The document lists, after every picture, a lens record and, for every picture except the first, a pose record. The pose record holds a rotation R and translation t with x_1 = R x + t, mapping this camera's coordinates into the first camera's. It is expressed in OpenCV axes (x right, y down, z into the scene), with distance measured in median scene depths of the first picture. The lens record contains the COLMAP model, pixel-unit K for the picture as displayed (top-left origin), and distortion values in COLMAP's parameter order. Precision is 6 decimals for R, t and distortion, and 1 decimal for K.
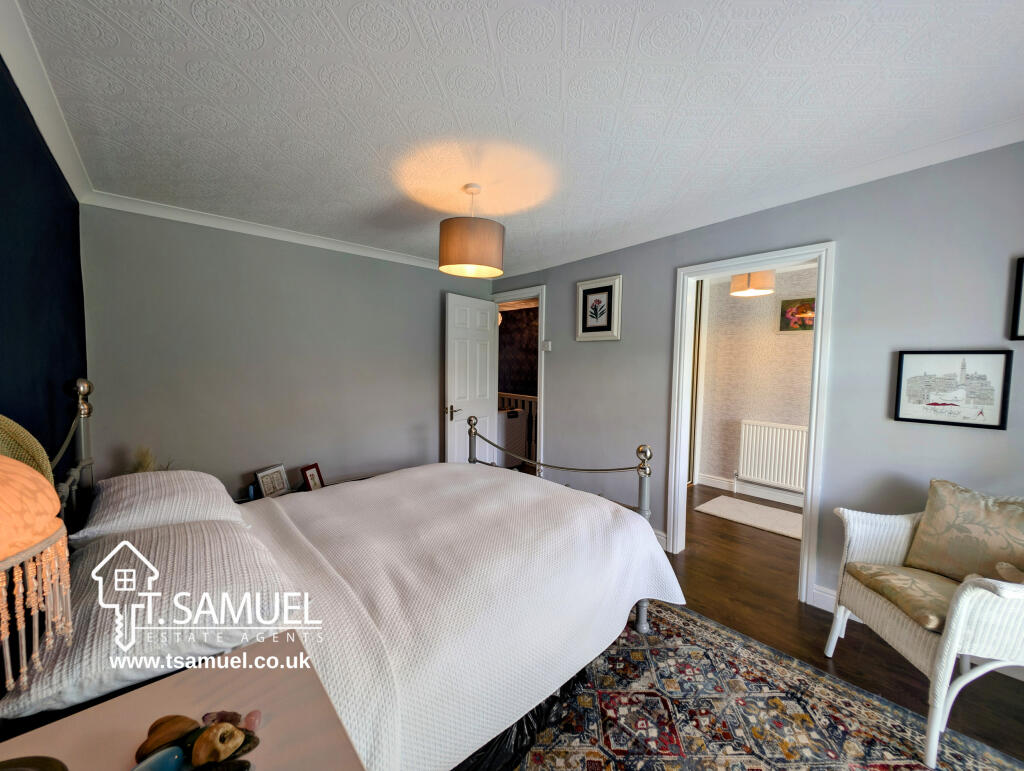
lens RADIAL K [[389.8, 0, 512.0], [0, 389.8, 385.5], [0, 0, 1]] dist [0.016878, -0.000161]
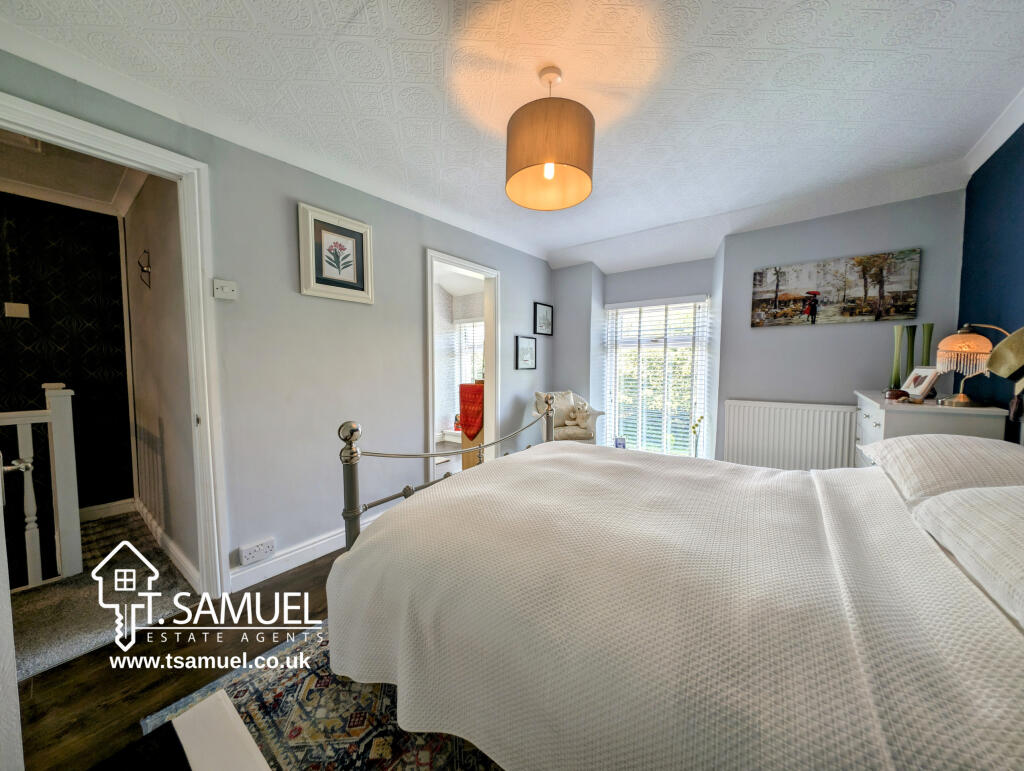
lens RADIAL K [[370.0, 0, 512.0], [0, 370.0, 385.5], [0, 0, 1]] dist [0.013968, -0.000041]
pose [[-0.191266, -0.069440, 0.979079, -0.553044], [0.058478, 0.994916, 0.081987, 0.006406], [-0.979795, 0.072935, -0.186233, 0.849246]]
